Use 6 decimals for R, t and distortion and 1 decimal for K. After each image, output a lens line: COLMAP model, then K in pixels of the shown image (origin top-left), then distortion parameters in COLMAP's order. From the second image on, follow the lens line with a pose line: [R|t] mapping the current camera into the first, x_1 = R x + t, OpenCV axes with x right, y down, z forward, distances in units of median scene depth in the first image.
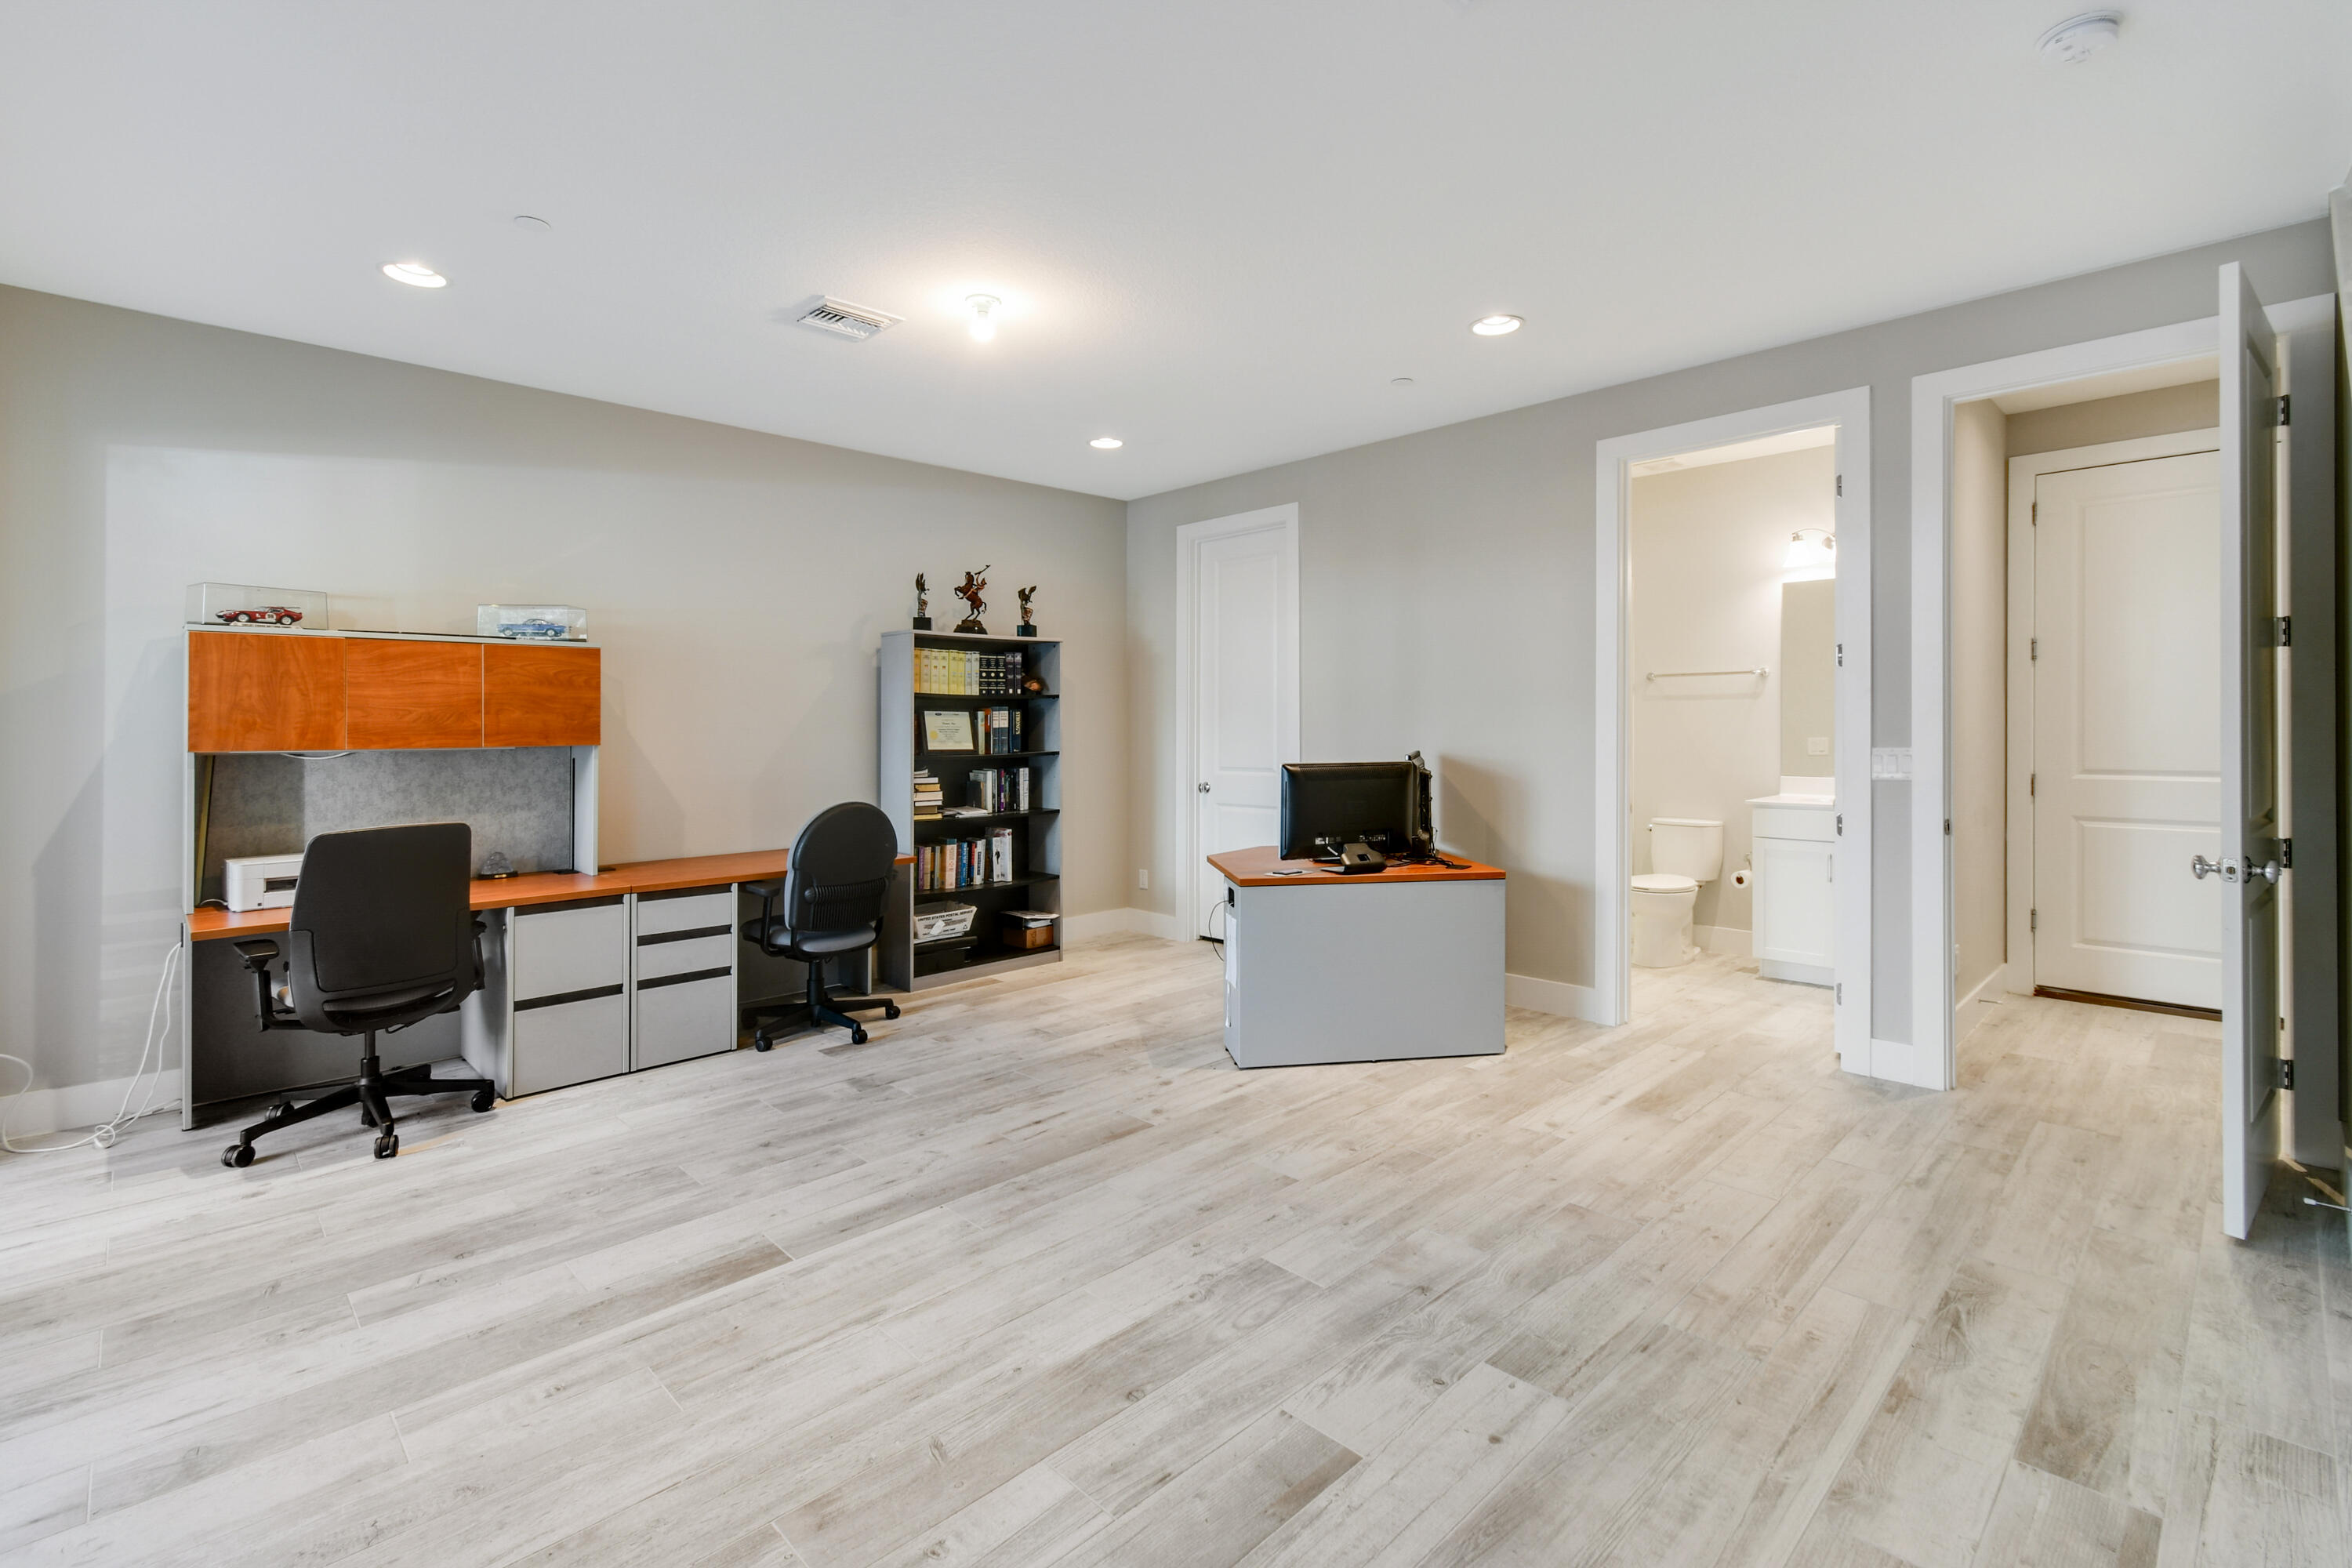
lens RADIAL K [[1037.3, 0, 1108.8], [0, 1037.3, 733.2], [0, 0, 1]] dist [0.009865, -0.004698]
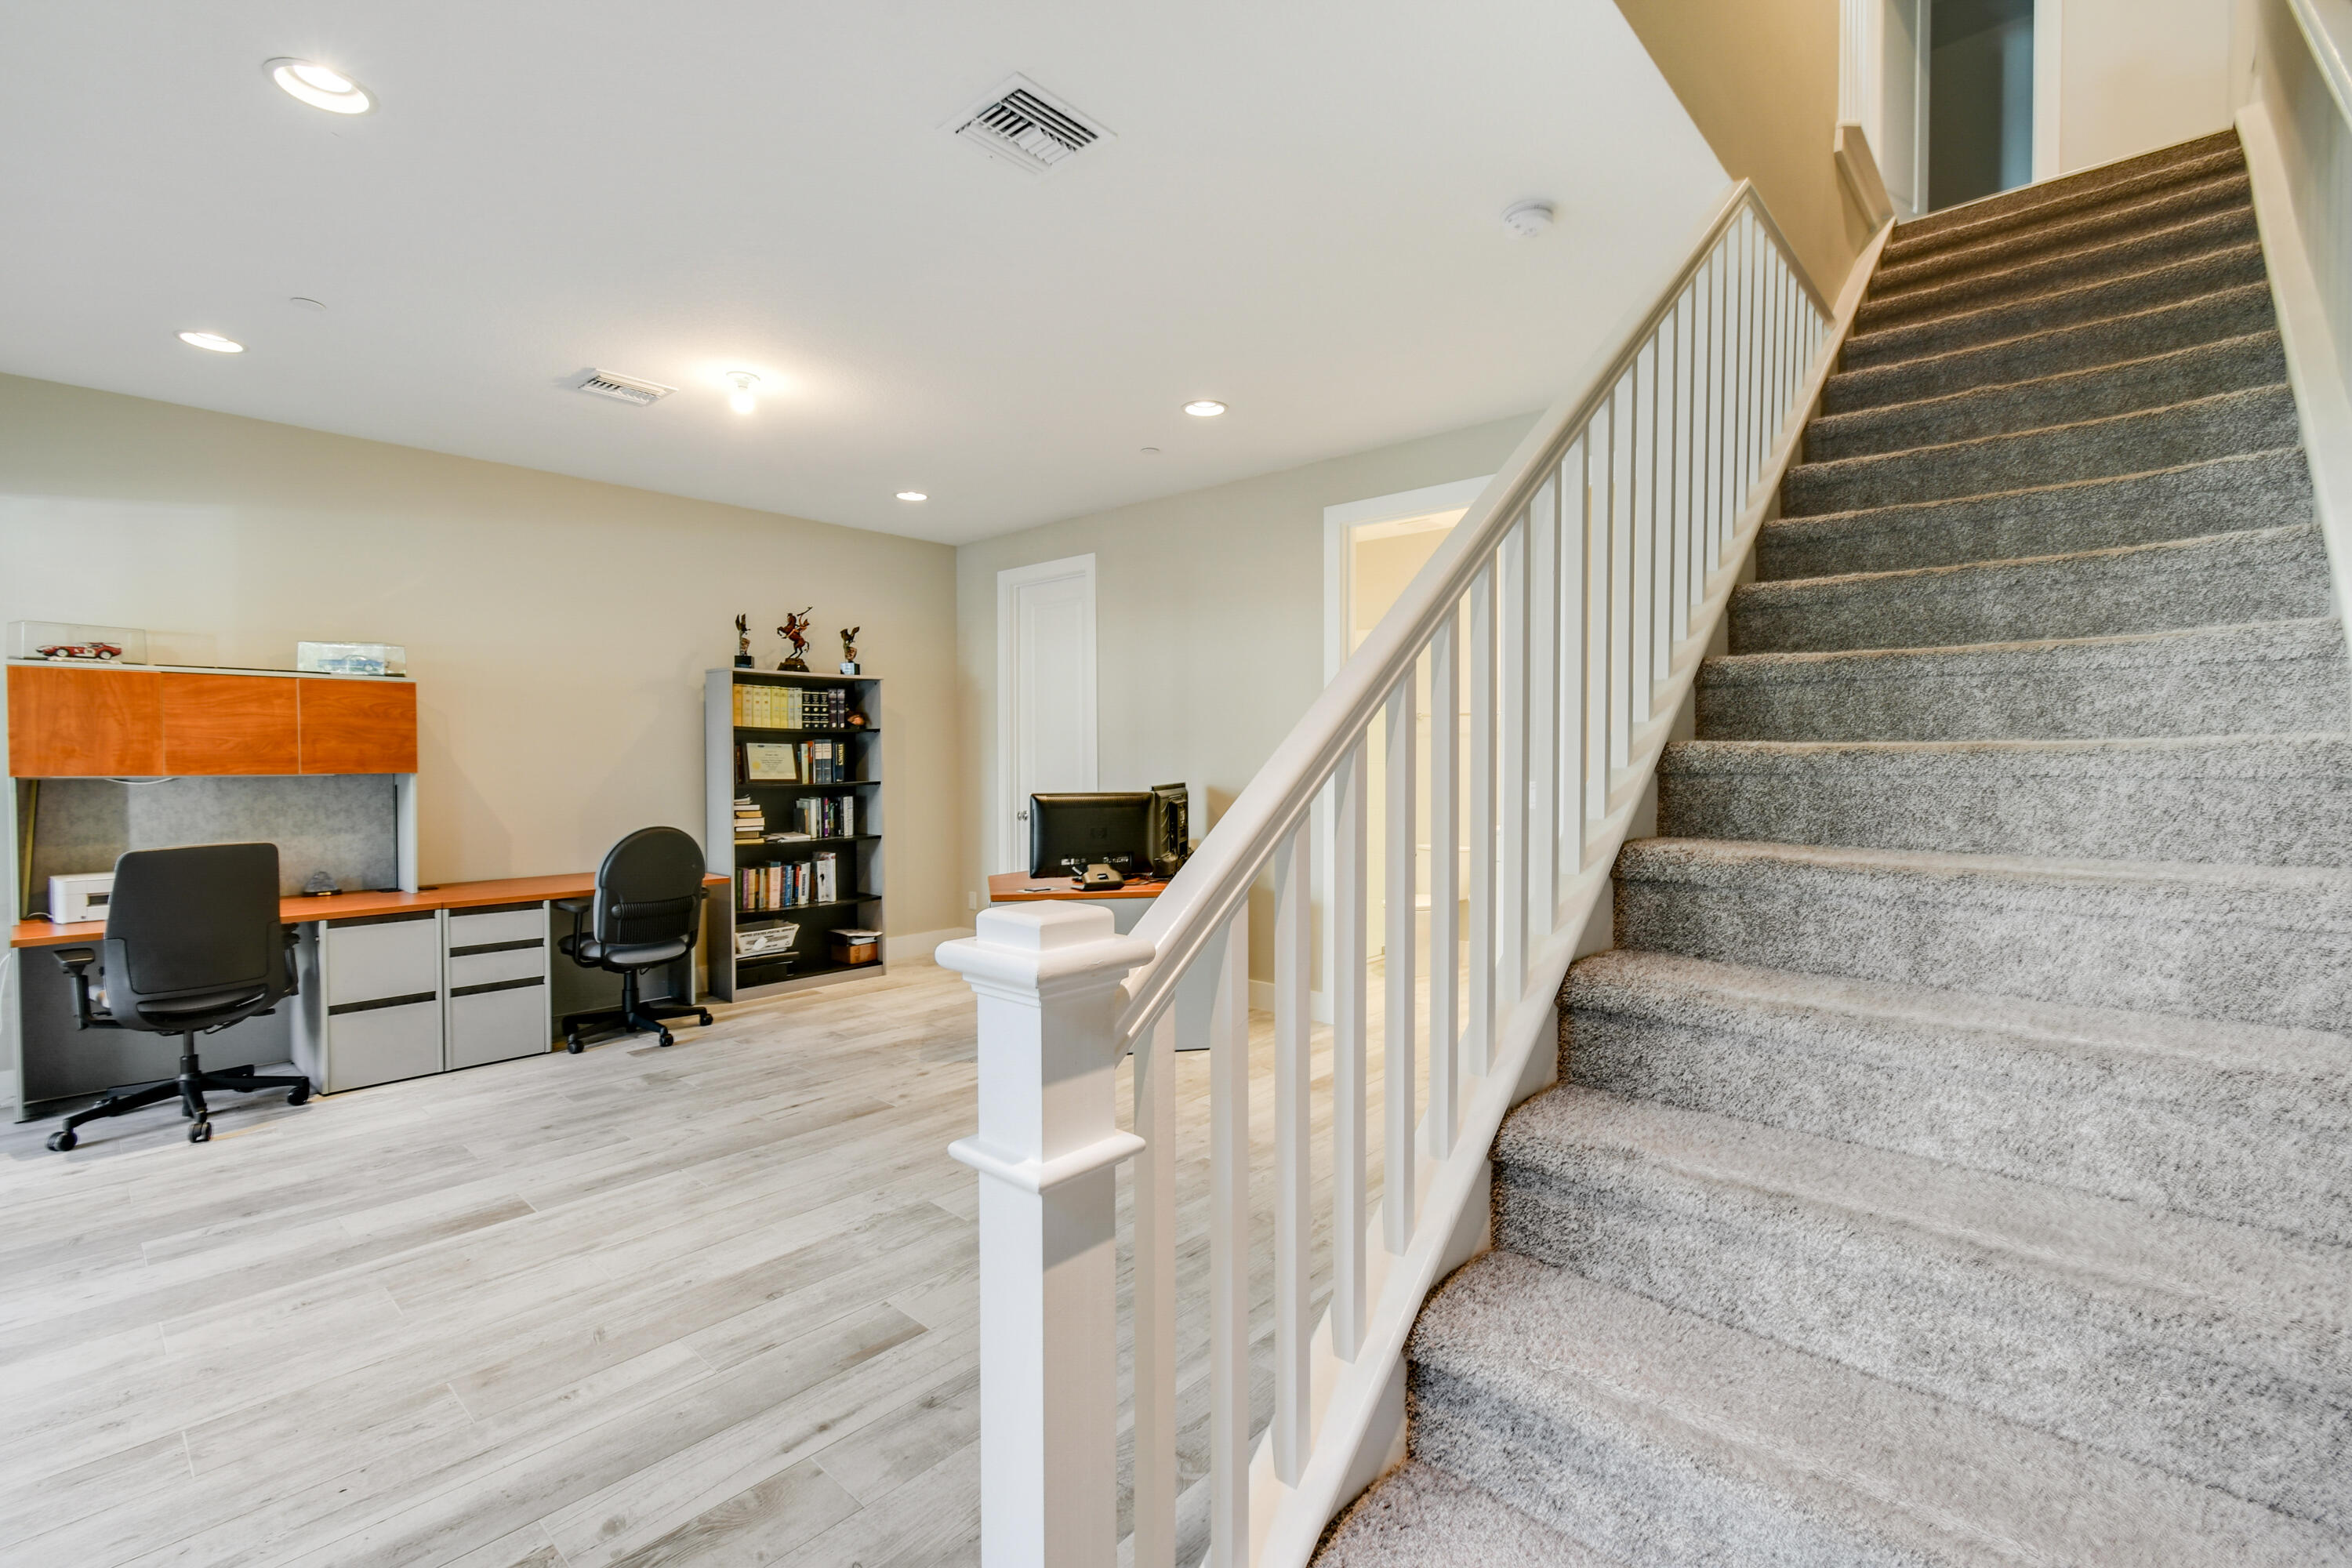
lens RADIAL K [[1037.3, 0, 1087.2], [0, 1037.3, 797.1], [0, 0, 1]] dist [0.009865, -0.004698]
pose [[0.998891, 0.005384, 0.046773, 0.178456], [-0.006891, 0.999460, 0.032132, -0.003625], [-0.046575, -0.032419, 0.998389, -0.130457]]
